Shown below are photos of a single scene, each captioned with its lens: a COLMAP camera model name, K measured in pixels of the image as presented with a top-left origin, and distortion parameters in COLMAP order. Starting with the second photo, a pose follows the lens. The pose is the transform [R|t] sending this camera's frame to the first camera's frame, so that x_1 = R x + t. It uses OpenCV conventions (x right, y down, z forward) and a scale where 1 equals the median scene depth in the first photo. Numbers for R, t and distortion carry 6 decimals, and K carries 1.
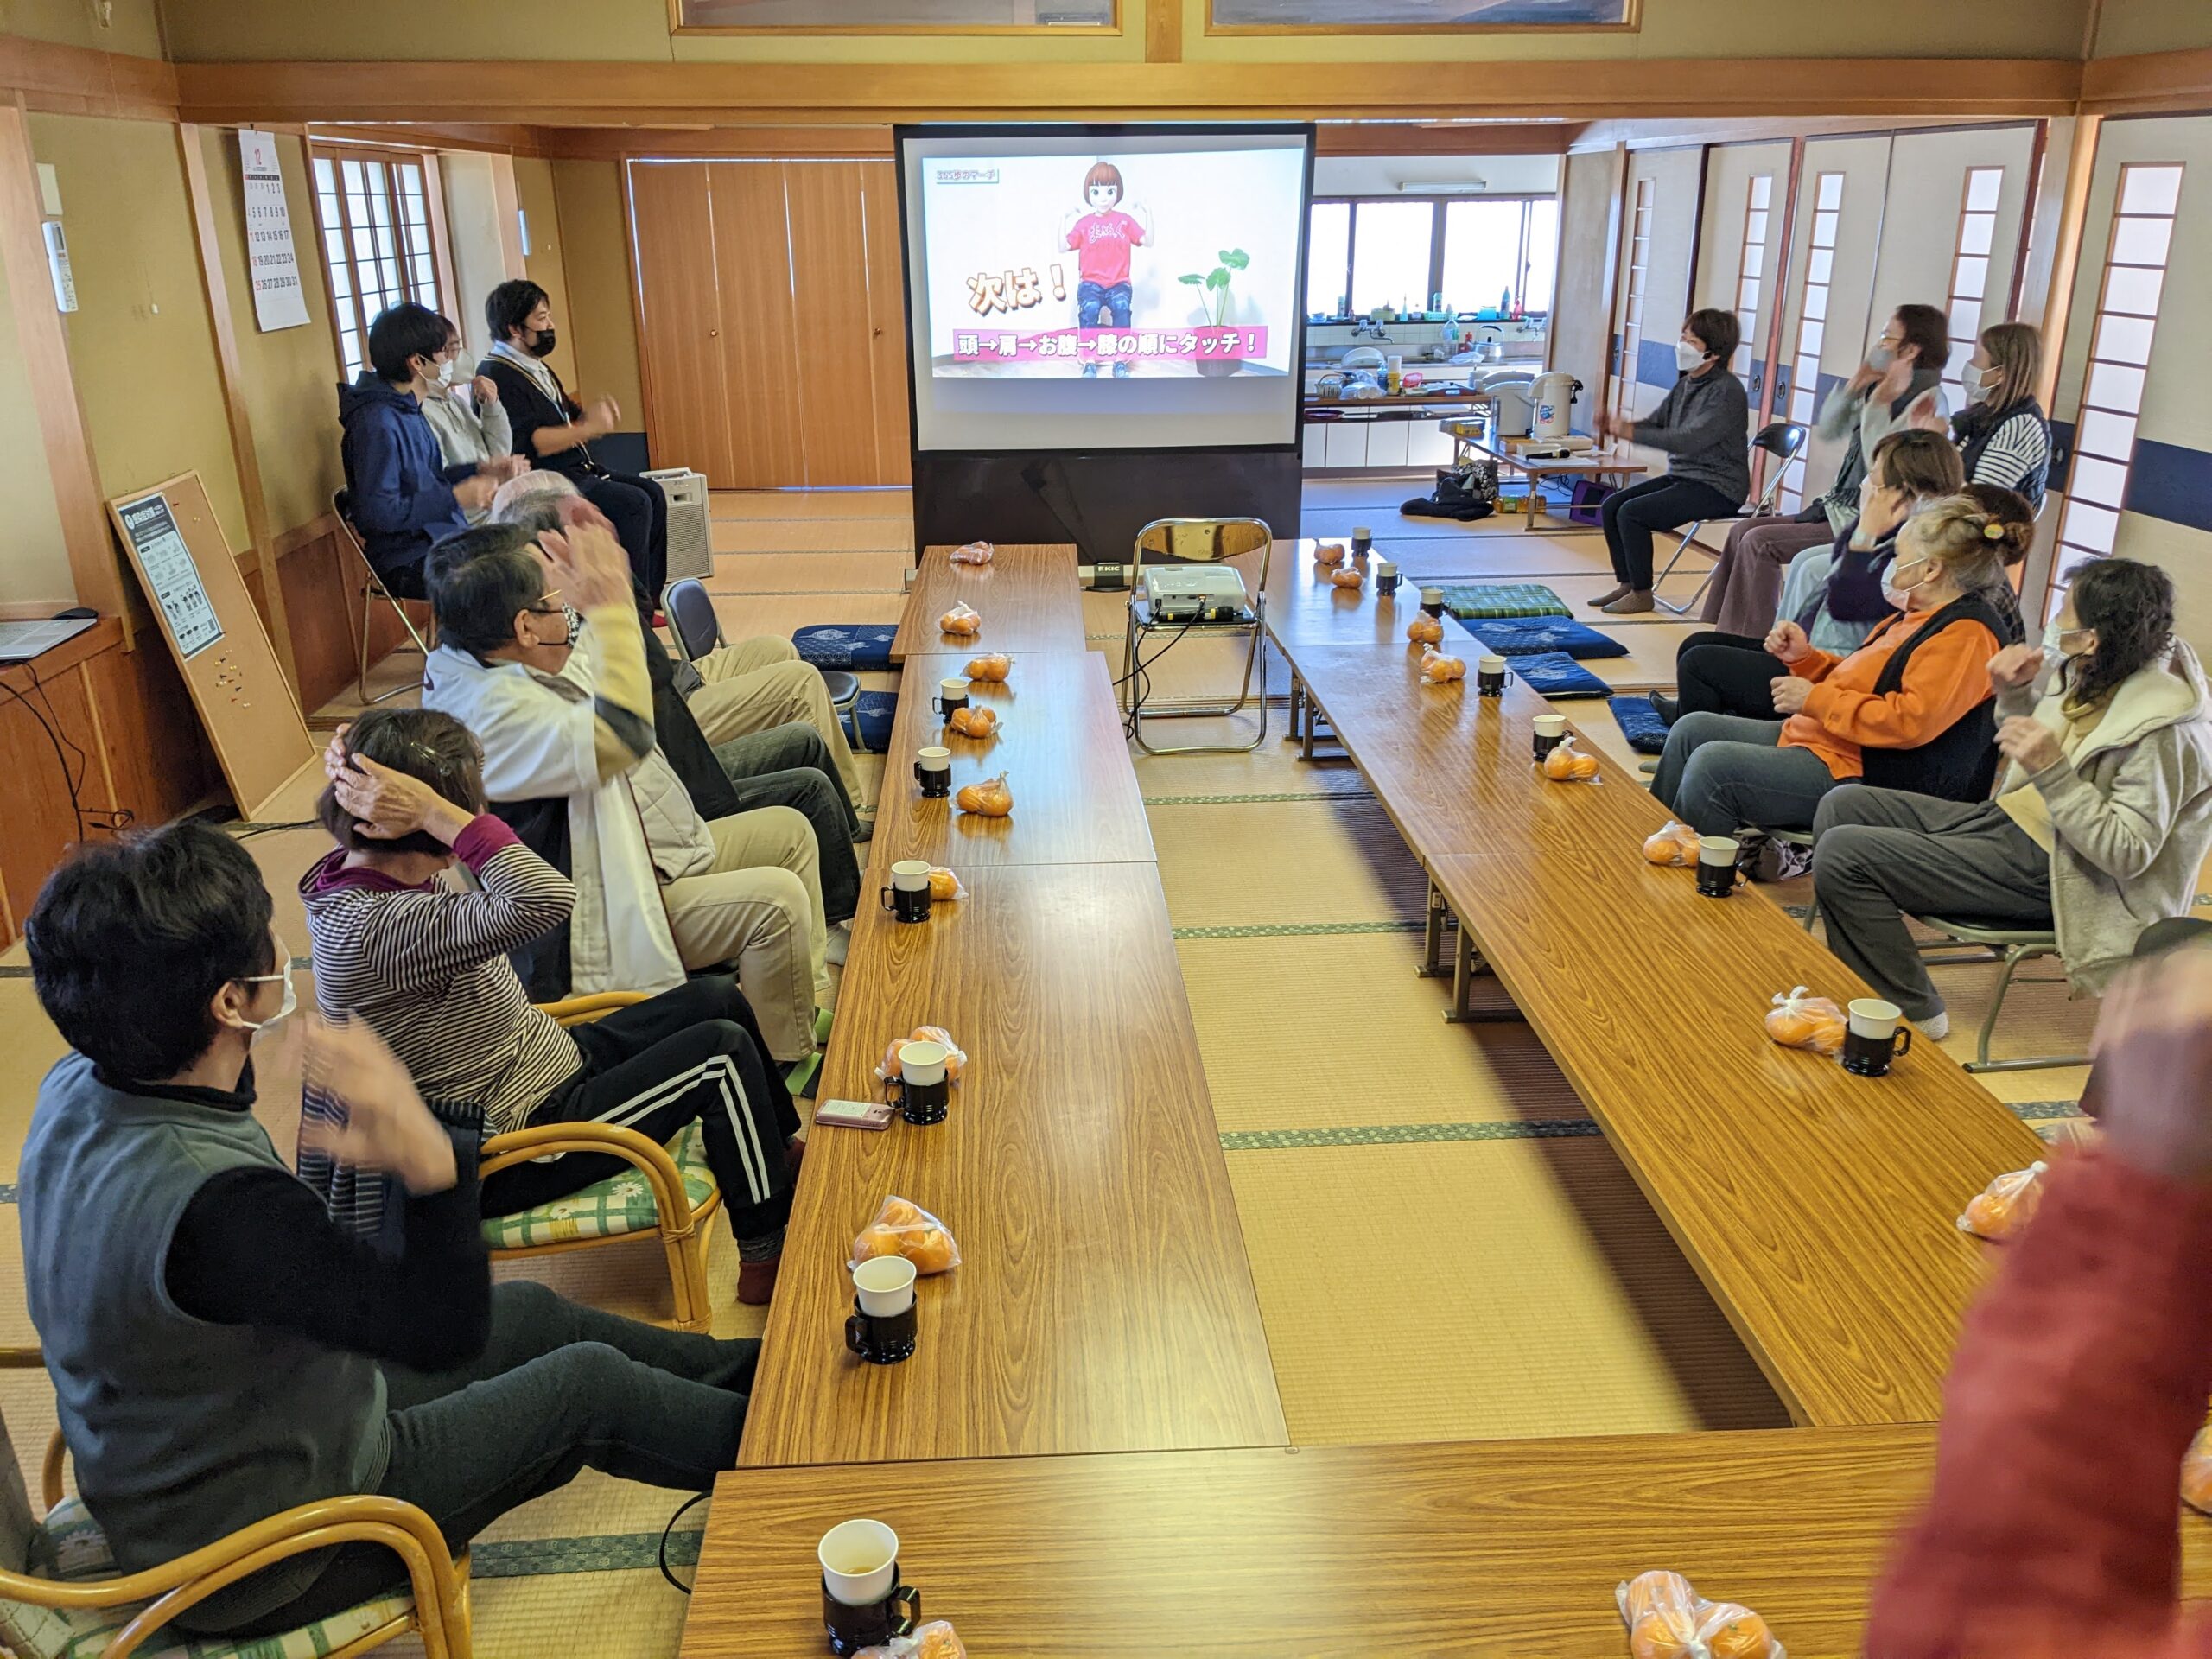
lens RADIAL K [[1738.8, 0, 1110.6], [0, 1738.8, 853.2], [0, 0, 1]] dist [0.051474, -0.070086]
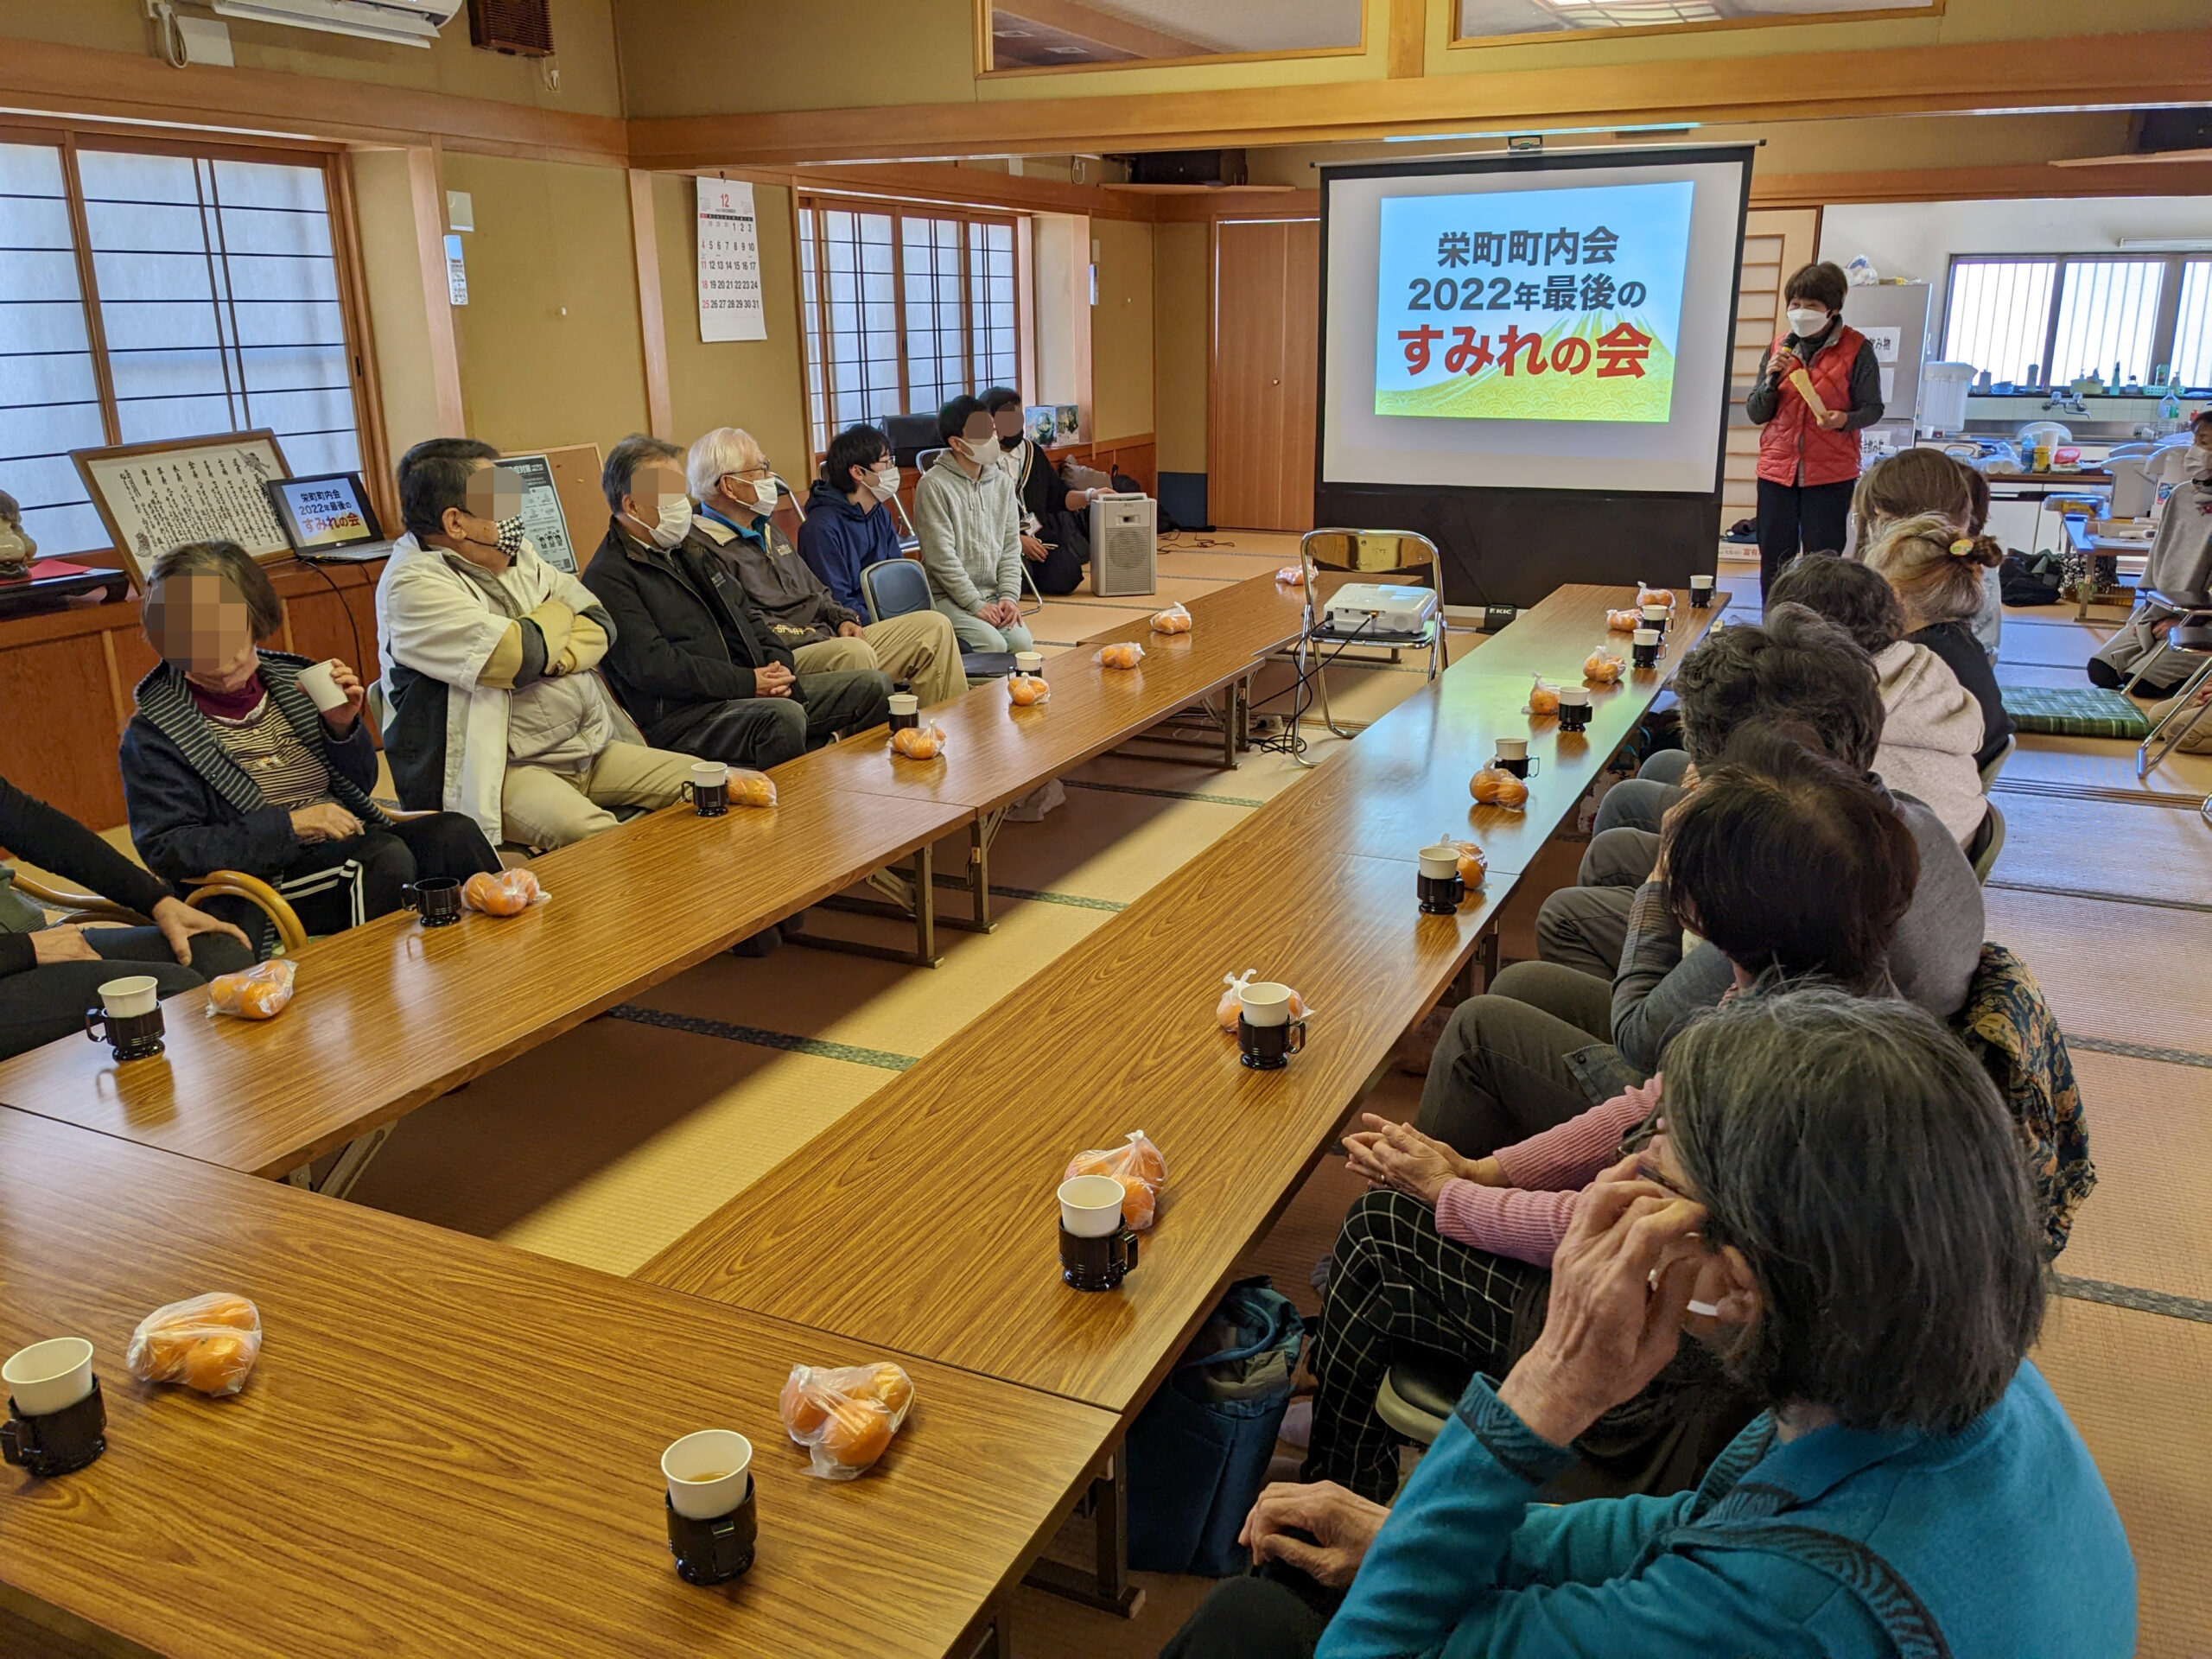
lens RADIAL K [[1738.8, 0, 1029.6], [0, 1738.8, 789.3], [0, 0, 1]] dist [0.051474, -0.070086]
pose [[0.879318, 0.131719, -0.457658, 0.227040], [-0.167361, 0.985162, -0.038016, 0.012413], [0.445860, 0.110022, 0.888315, 0.043802]]
